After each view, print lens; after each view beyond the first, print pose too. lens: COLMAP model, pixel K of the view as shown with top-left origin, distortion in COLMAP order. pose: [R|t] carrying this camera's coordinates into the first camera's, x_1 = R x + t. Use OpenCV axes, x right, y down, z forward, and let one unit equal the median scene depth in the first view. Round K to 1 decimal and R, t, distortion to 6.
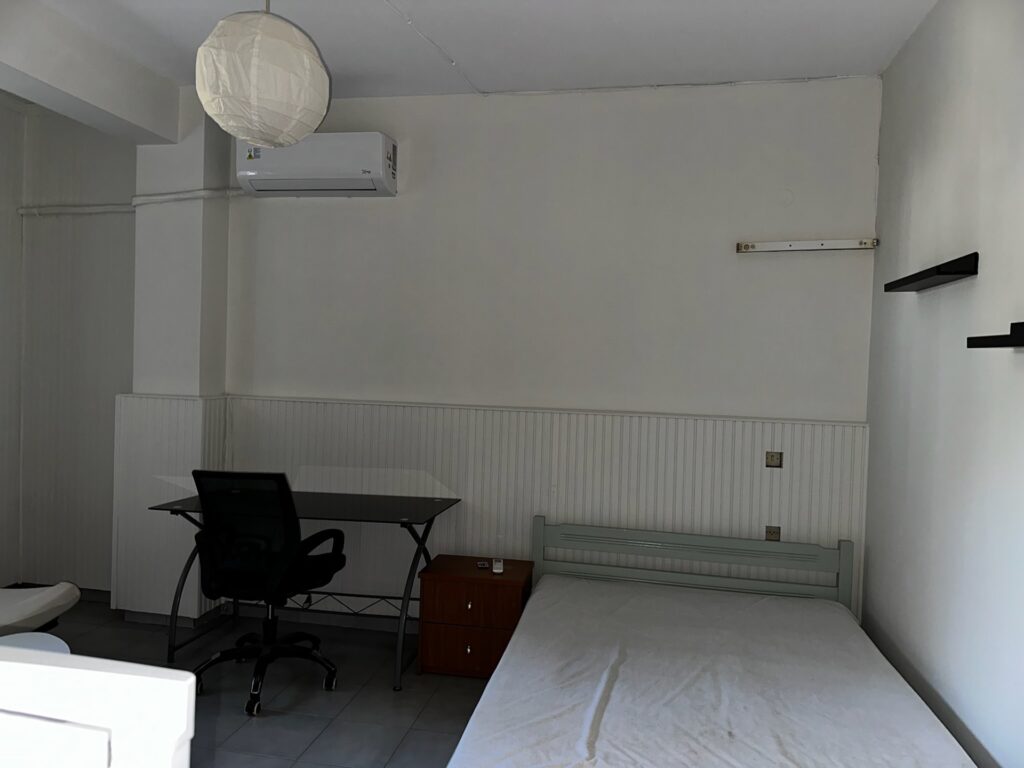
lens RADIAL K [[729.8, 0, 512.0], [0, 729.8, 384.0], [0, 0, 1]] dist [0.002507, -0.001419]
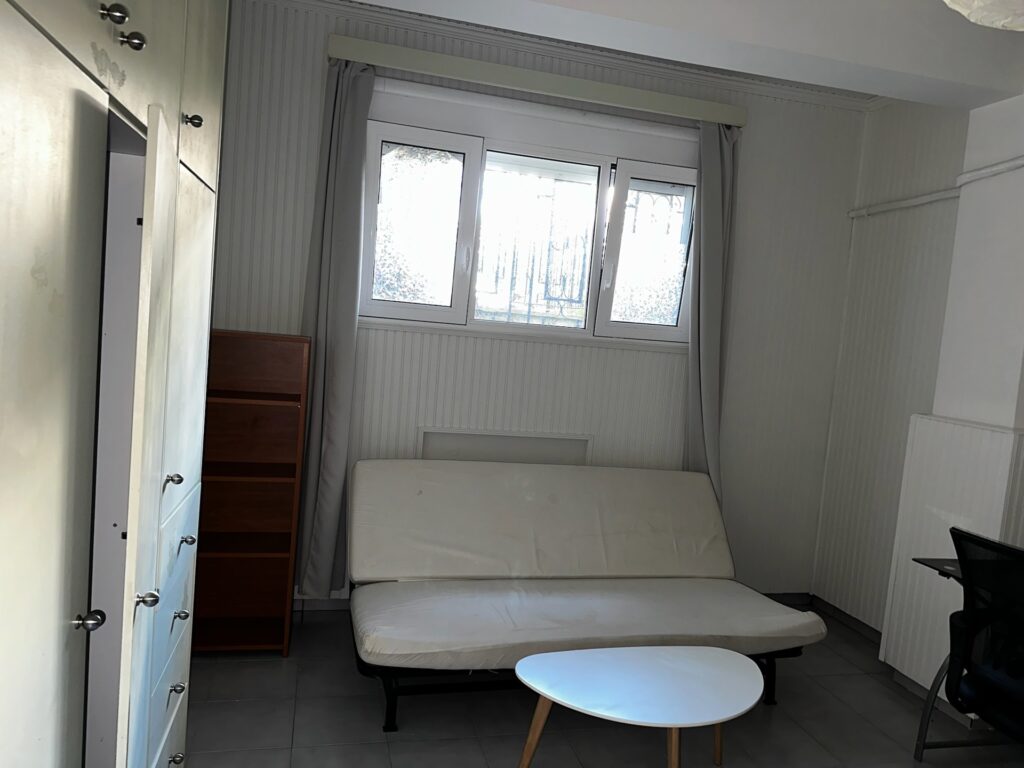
lens RADIAL K [[725.7, 0, 512.0], [0, 725.7, 384.0], [0, 0, 1]] dist [0.011854, -0.022137]
pose [[0.418427, 0.072914, -0.905319, 0.026734], [-0.093171, 0.994960, 0.037071, -0.009258], [0.903459, 0.068838, 0.423111, 0.246672]]
